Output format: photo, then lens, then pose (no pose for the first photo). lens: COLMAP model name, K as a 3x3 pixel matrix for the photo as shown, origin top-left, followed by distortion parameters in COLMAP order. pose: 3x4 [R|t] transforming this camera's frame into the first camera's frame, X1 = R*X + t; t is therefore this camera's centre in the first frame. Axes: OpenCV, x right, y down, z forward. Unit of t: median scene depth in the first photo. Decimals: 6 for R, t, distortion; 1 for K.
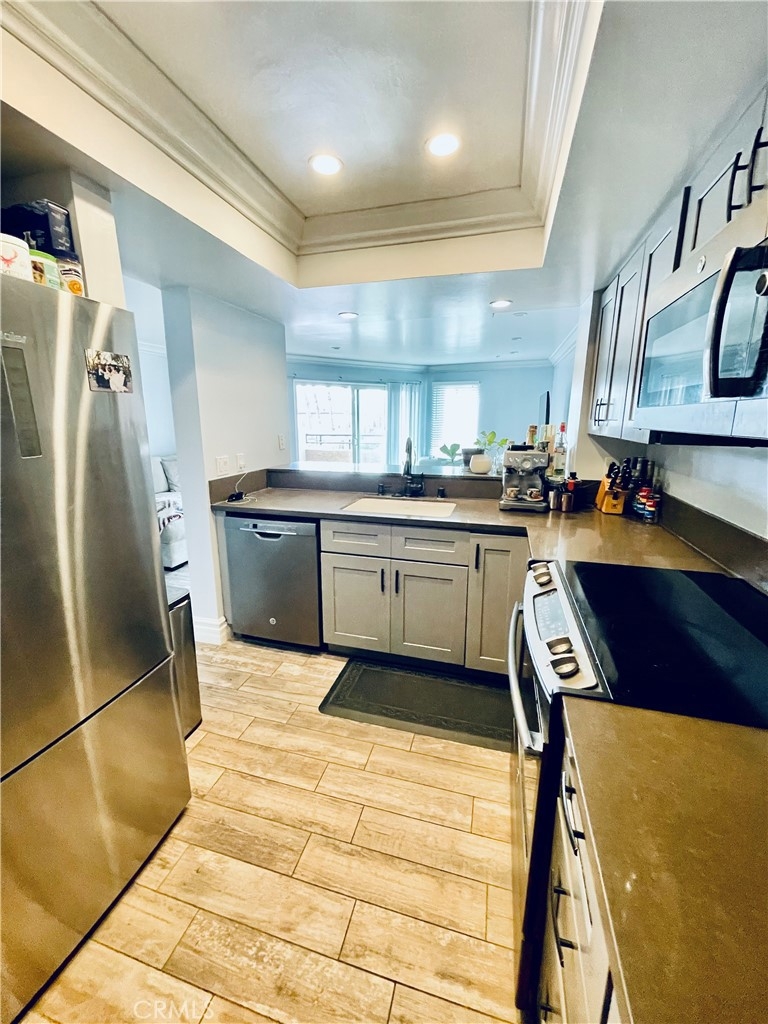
lens RADIAL K [[412.0, 0, 385.1], [0, 412.0, 507.9], [0, 0, 1]] dist [0.000081, -0.000062]
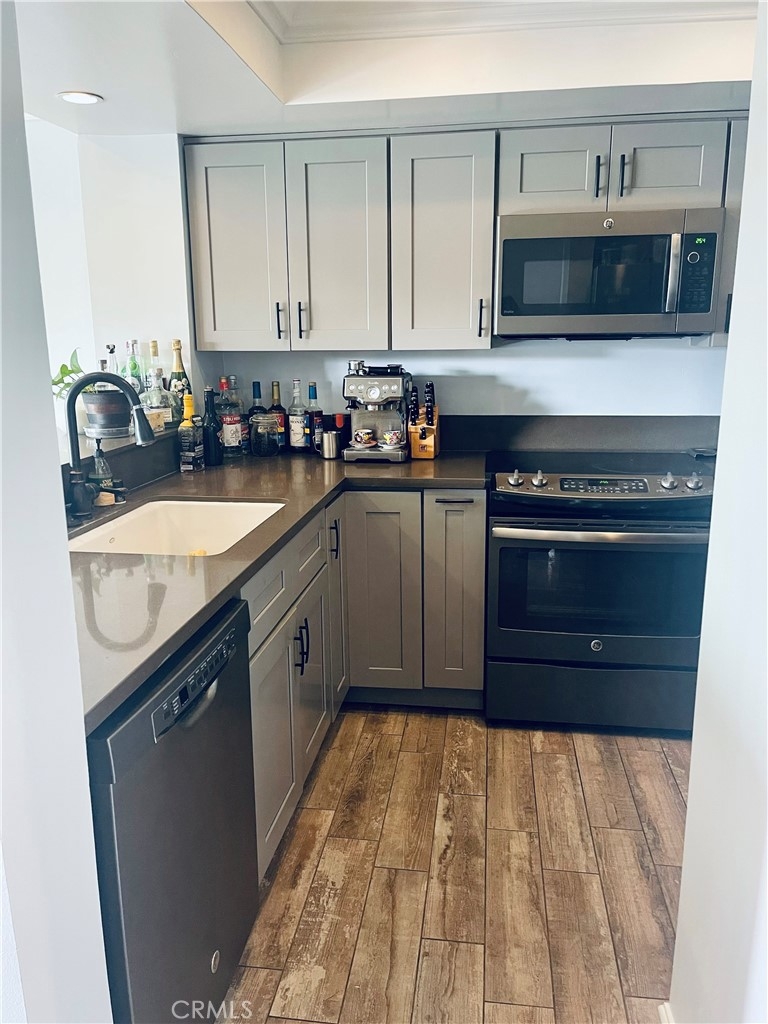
lens RADIAL K [[776.9, 0, 384.9], [0, 776.9, 513.5], [0, 0, 1]] dist [0.073454, -0.092945]
pose [[-0.139069, -0.217582, 0.966084, -1.191256], [0.220836, 0.944183, 0.244439, -0.246095], [-0.965345, 0.247340, -0.083256, 1.254848]]
